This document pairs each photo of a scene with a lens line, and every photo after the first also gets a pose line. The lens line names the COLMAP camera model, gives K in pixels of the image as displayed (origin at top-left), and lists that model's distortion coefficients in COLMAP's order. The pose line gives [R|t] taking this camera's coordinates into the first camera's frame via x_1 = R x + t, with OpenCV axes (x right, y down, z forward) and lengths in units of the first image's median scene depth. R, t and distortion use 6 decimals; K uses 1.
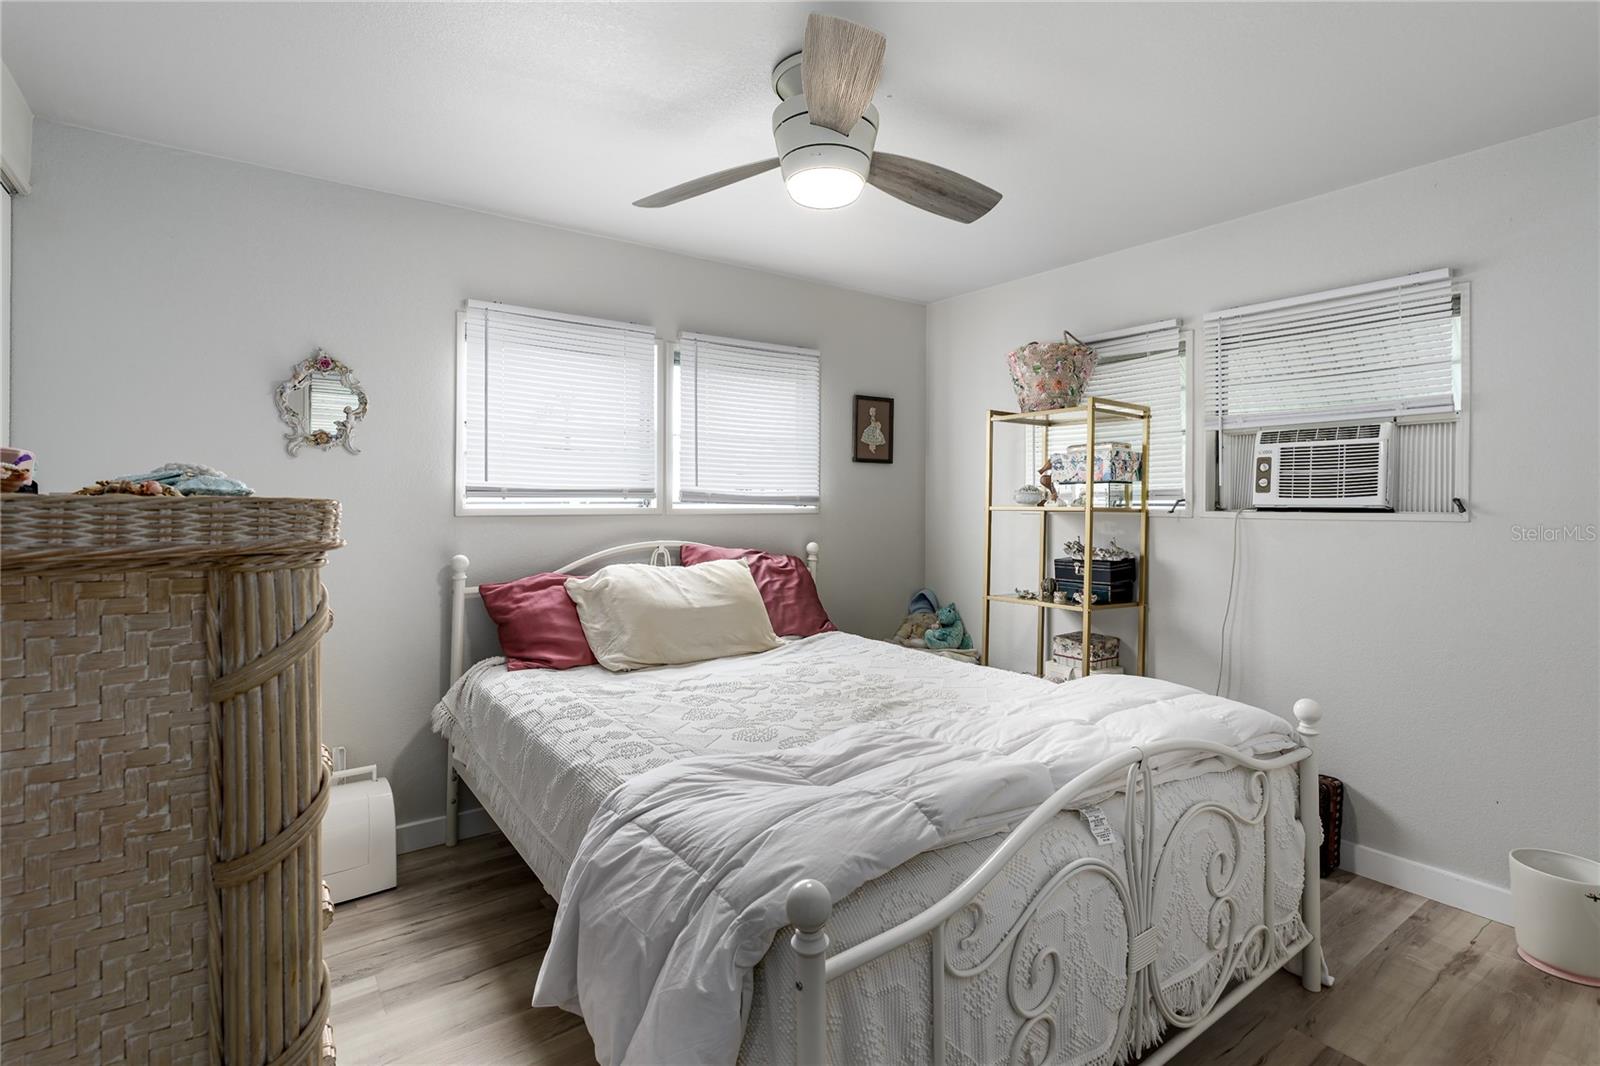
lens RADIAL K [[749.6, 0, 797.9], [0, 749.6, 516.3], [0, 0, 1]] dist [0.000705, 0.000072]
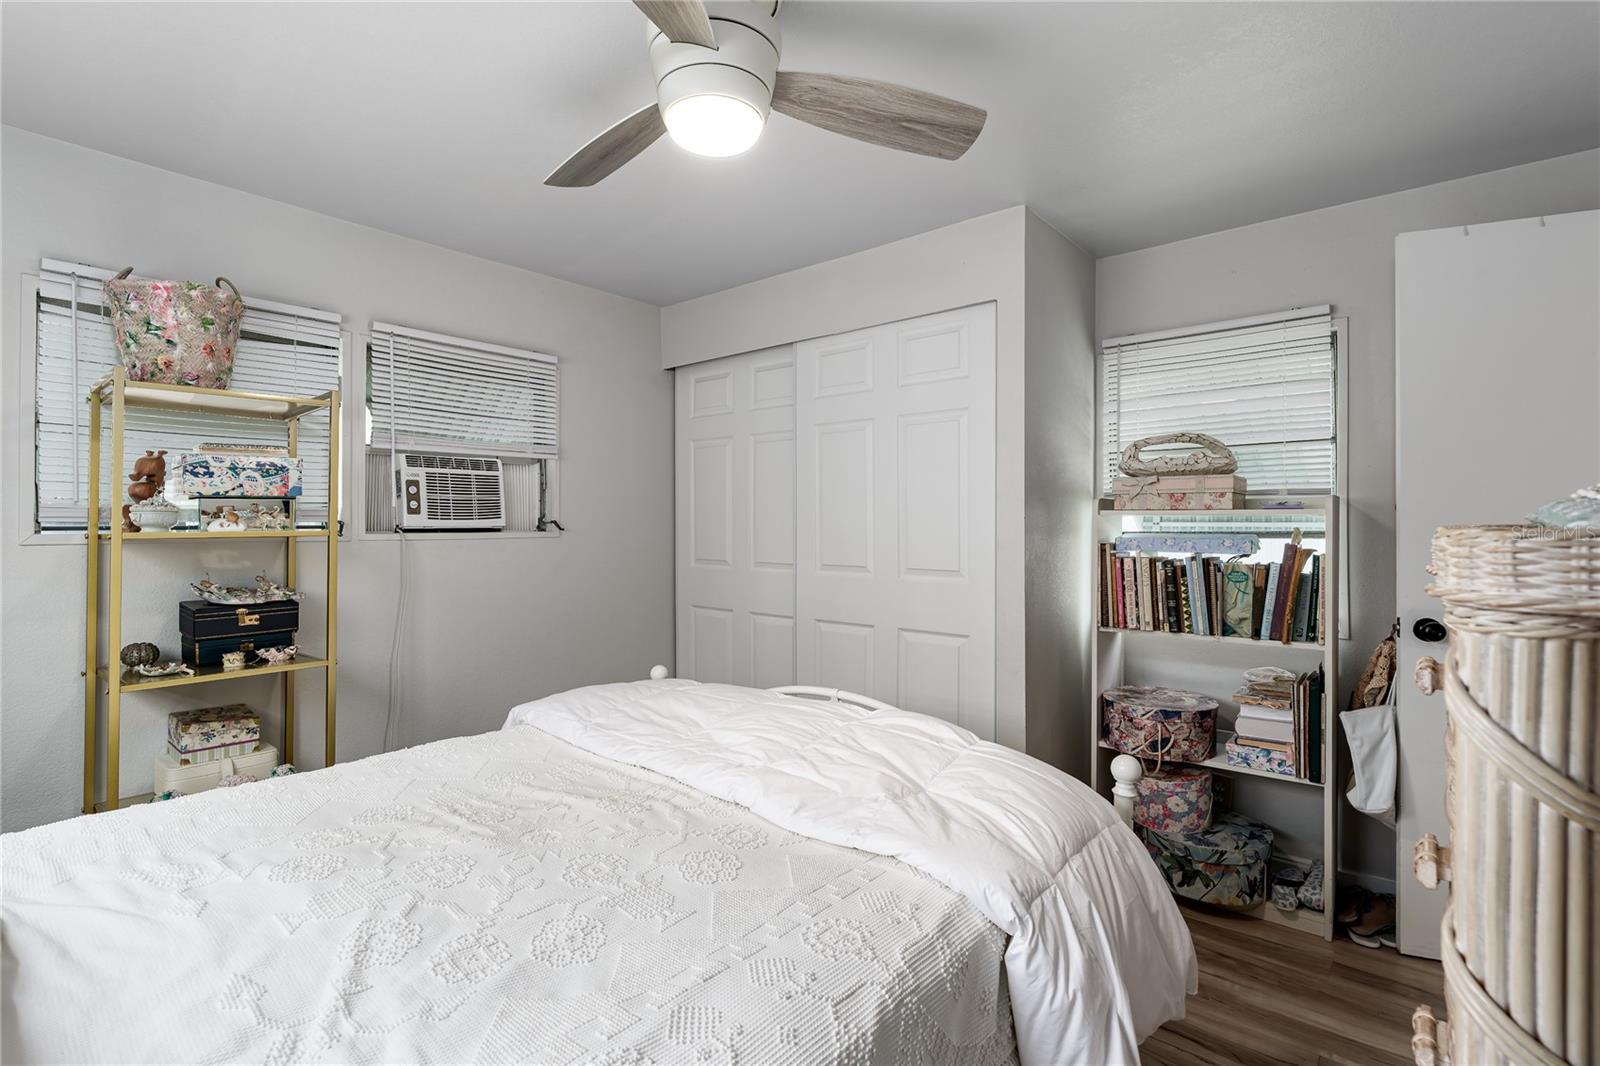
lens RADIAL K [[749.6, 0, 797.9], [0, 749.6, 516.3], [0, 0, 1]] dist [0.000705, 0.000072]
pose [[-0.225792, 0.005936, 0.974158, -0.499403], [0.018504, 0.999827, -0.001804, -0.017708], [-0.974000, 0.017619, -0.225862, 0.728029]]
